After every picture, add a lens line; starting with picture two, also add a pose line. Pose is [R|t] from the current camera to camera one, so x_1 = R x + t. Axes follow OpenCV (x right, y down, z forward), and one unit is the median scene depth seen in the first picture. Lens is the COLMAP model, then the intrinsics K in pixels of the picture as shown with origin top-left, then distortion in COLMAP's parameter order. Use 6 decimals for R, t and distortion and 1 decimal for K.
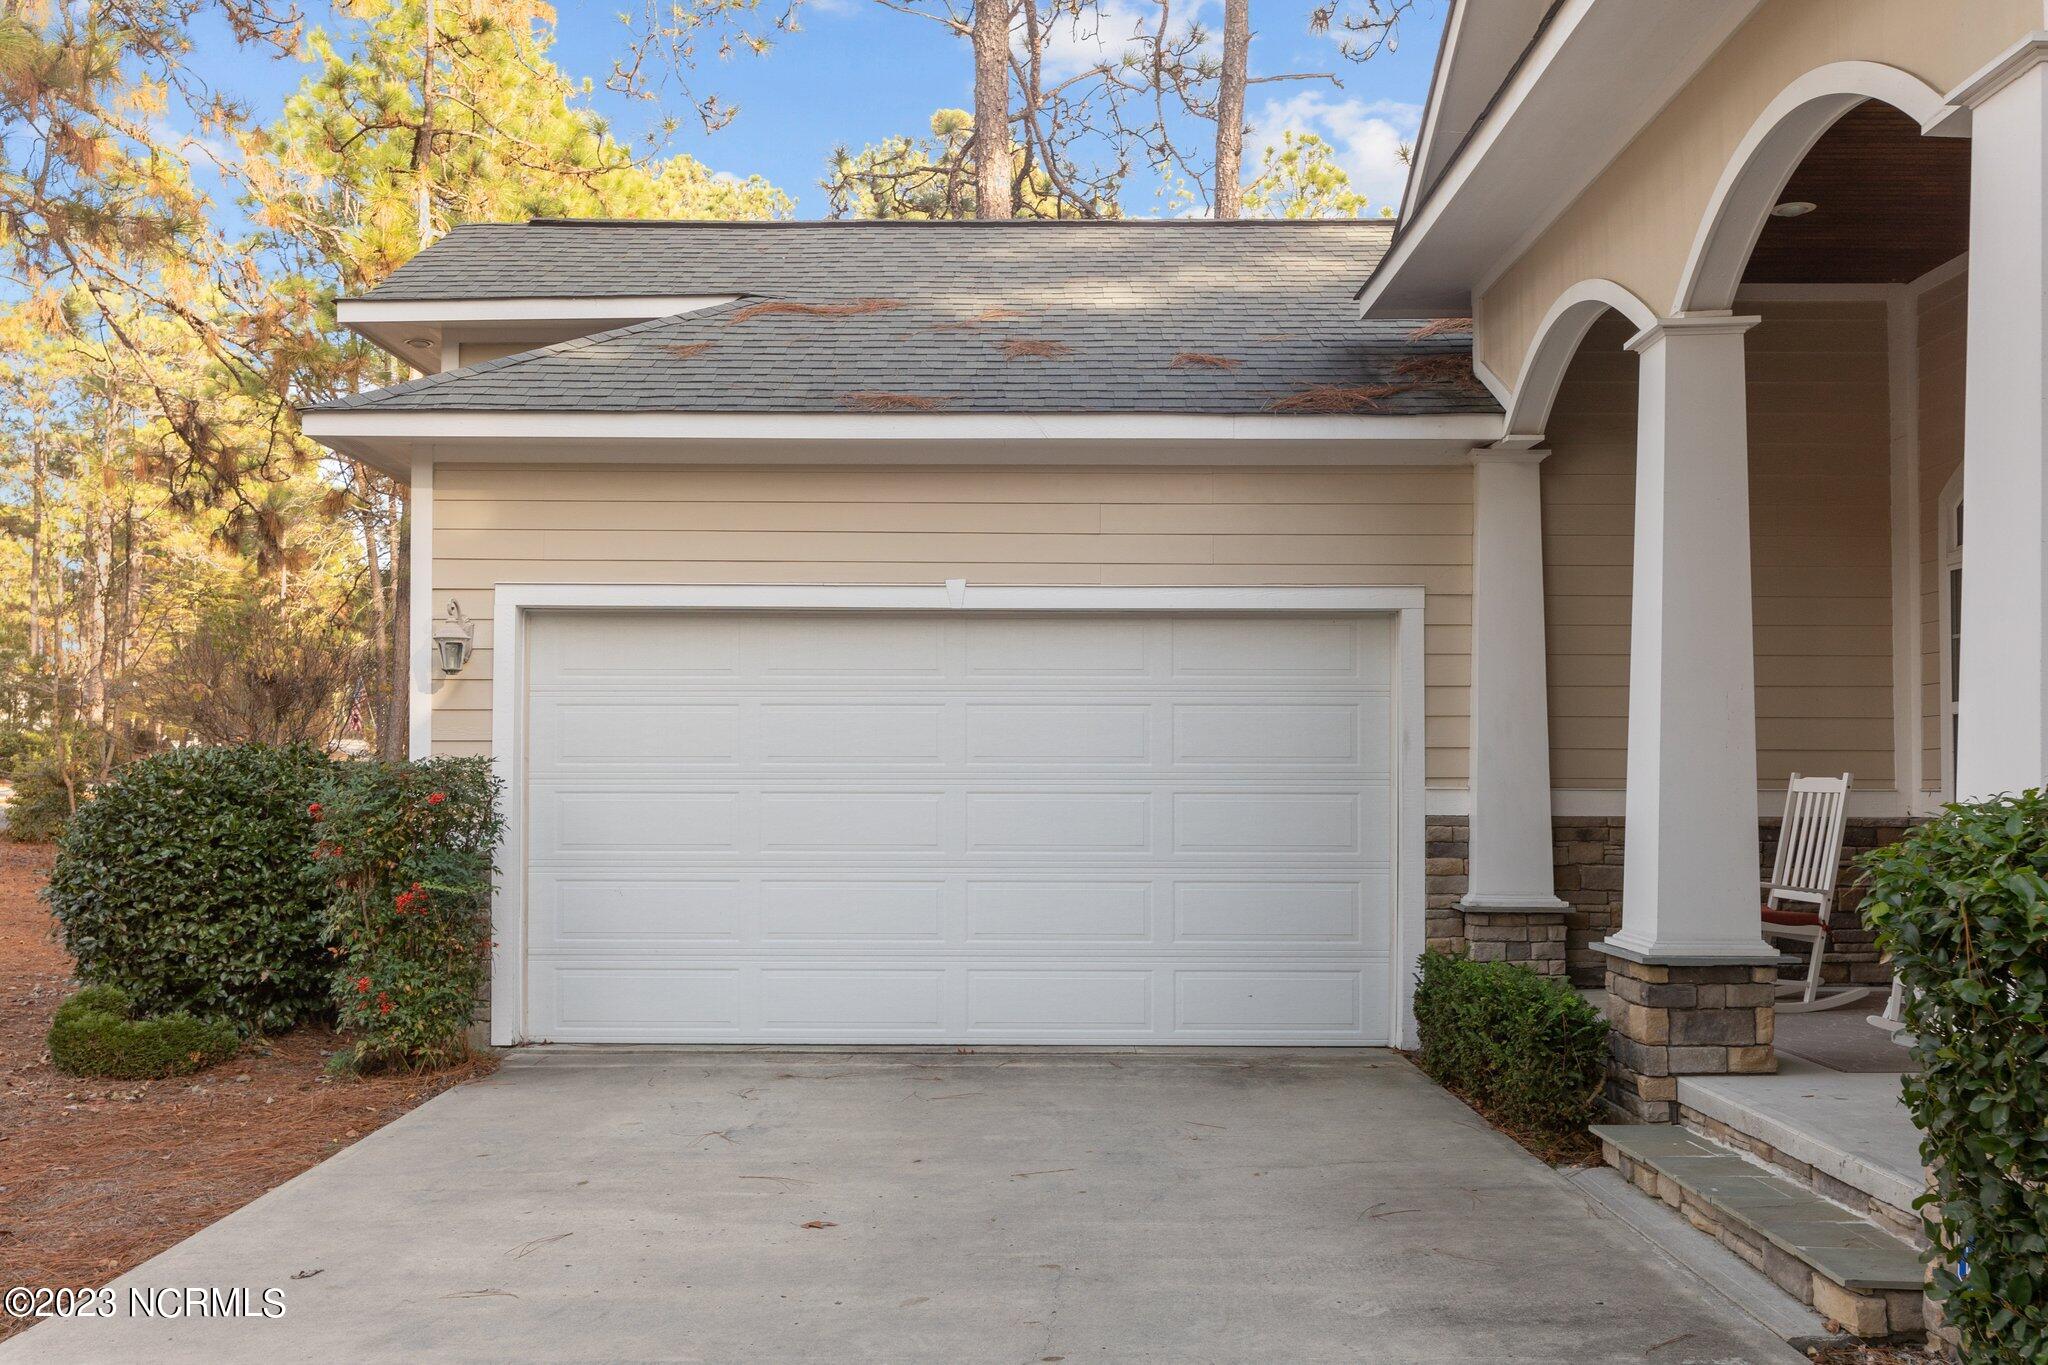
lens RADIAL K [[1741.2, 0, 1009.3], [0, 1741.2, 719.1], [0, 0, 1]] dist [-0.000268, 0.000441]
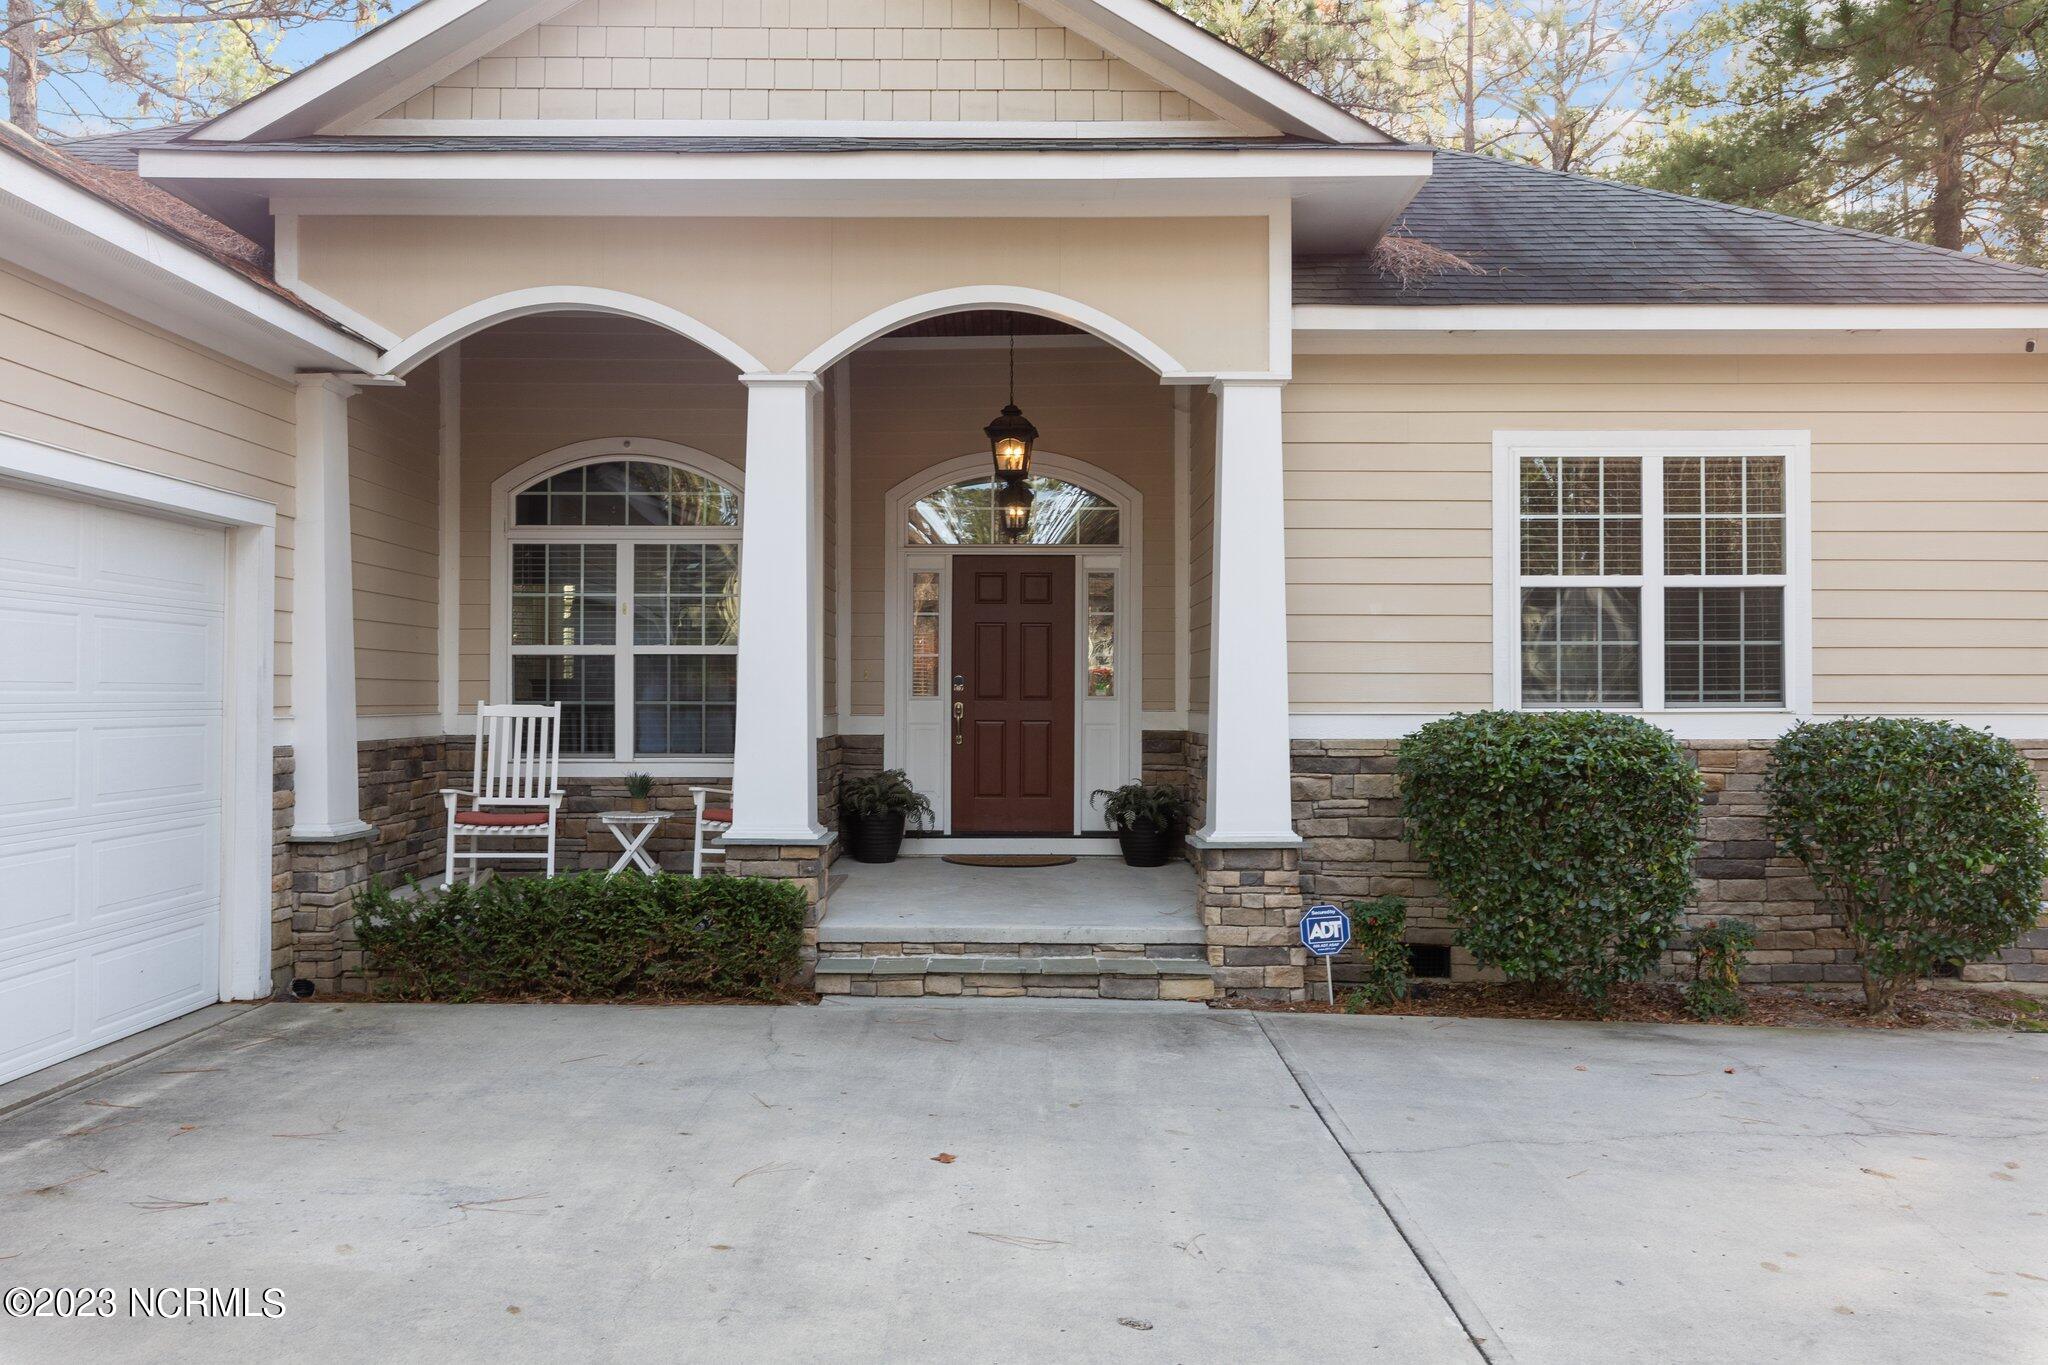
lens RADIAL K [[1700.8, 0, 1024.0], [0, 1700.8, 682.5], [0, 0, 1]] dist [-0.000350, 0.000059]
pose [[-0.015457, 0.004912, 0.999868, -0.709812], [-0.039810, 0.999192, -0.005524, 0.009677], [-0.999088, -0.039890, -0.015249, 0.625649]]
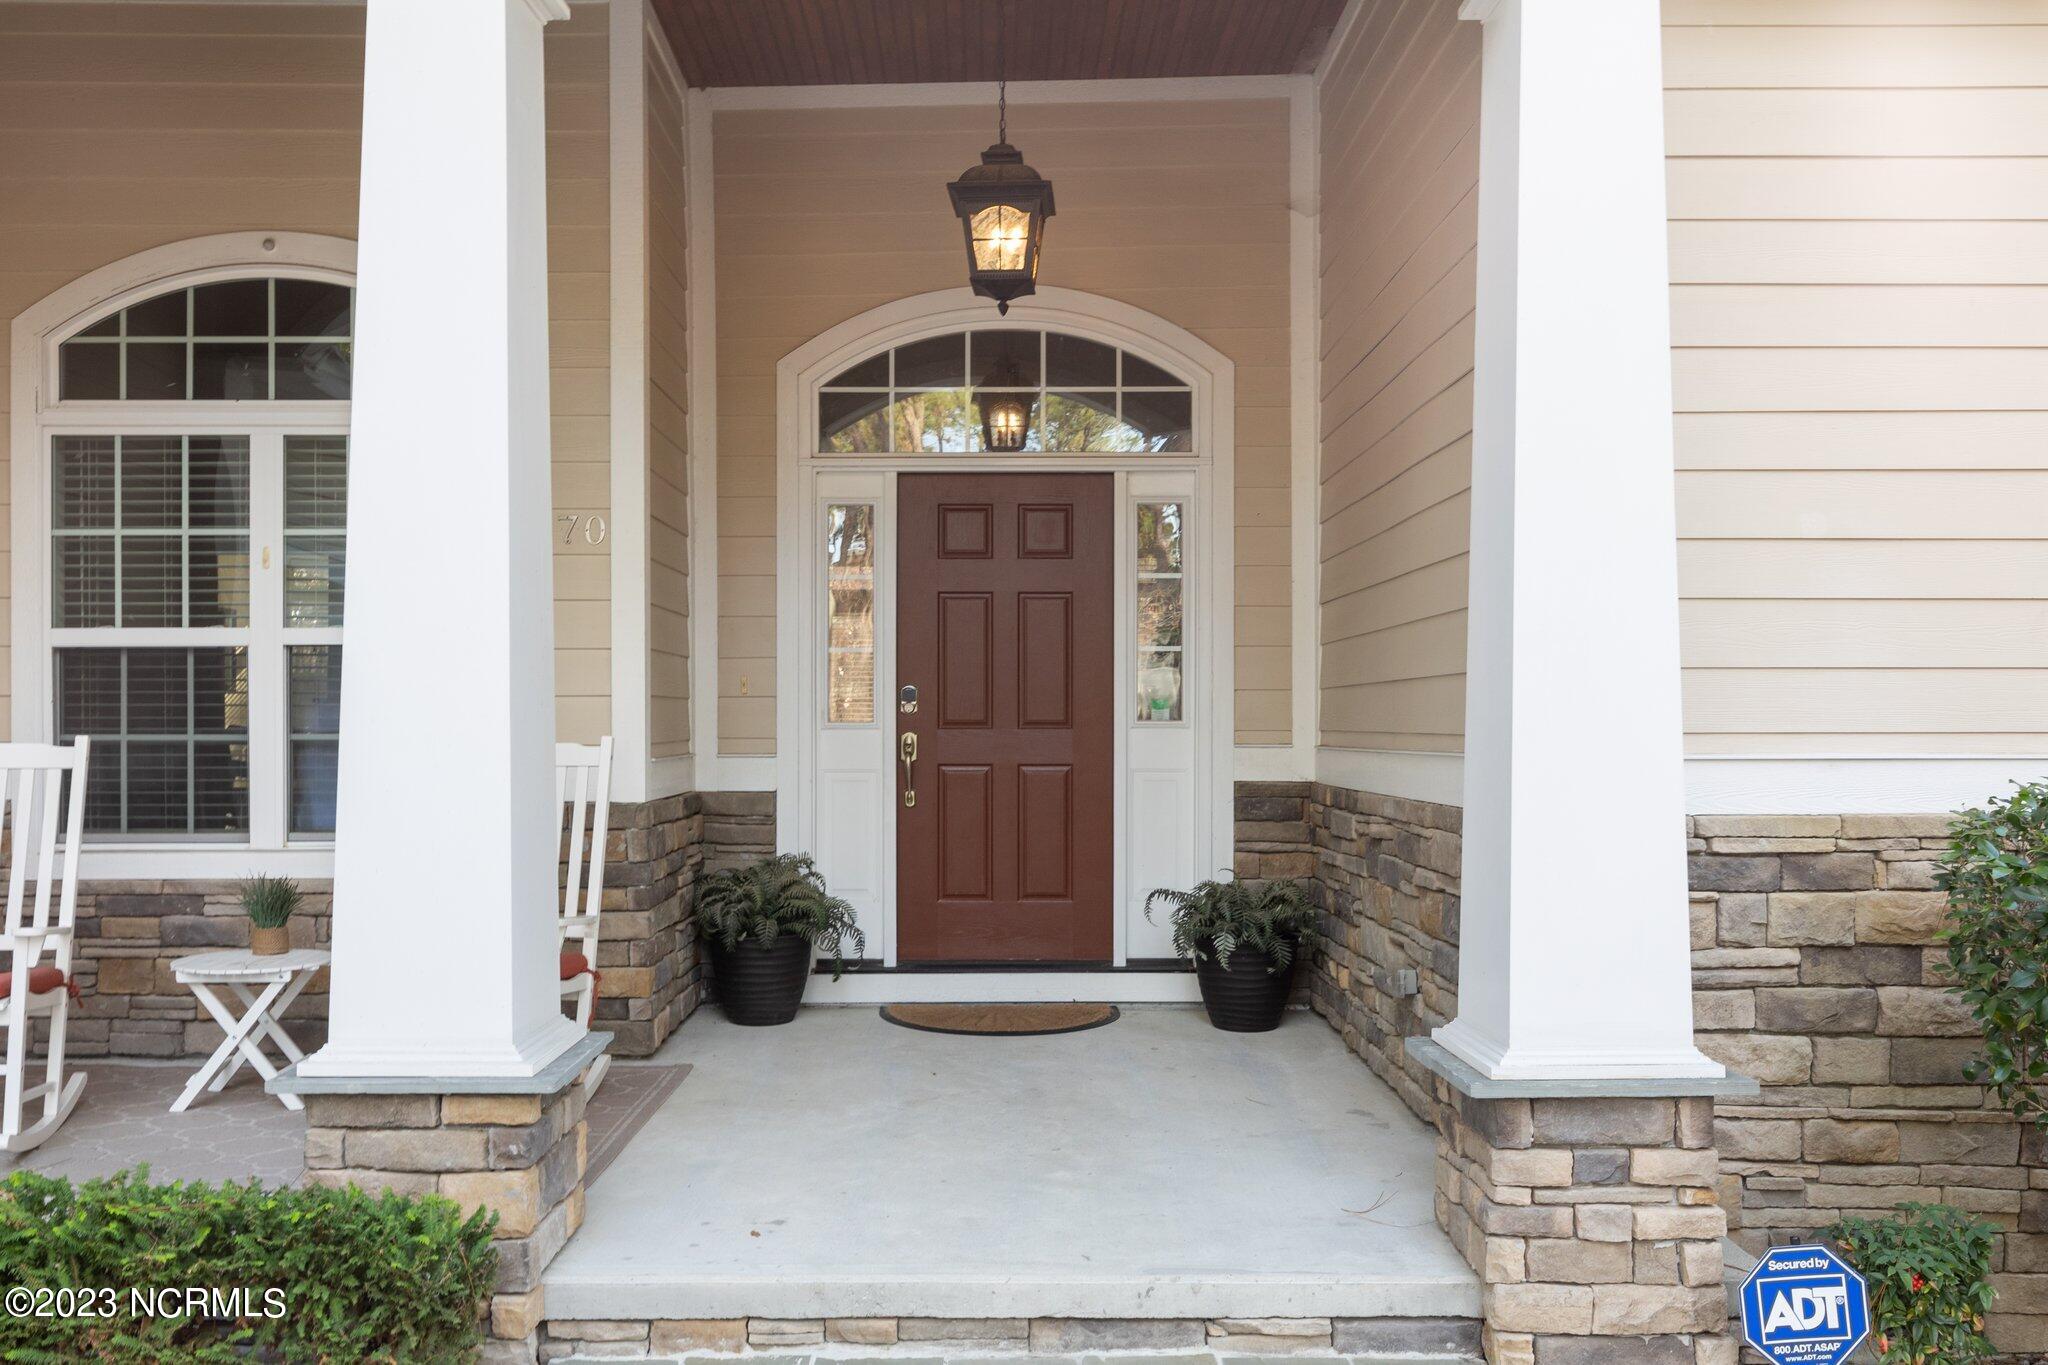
lens RADIAL K [[1741.2, 0, 1009.3], [0, 1741.2, 719.1], [0, 0, 1]] dist [-0.000268, 0.000441]
pose [[-0.016294, -0.002022, 0.999865, -0.139538], [-0.035783, 0.999359, 0.001438, 0.011086], [-0.999227, -0.035754, -0.016355, 0.624295]]
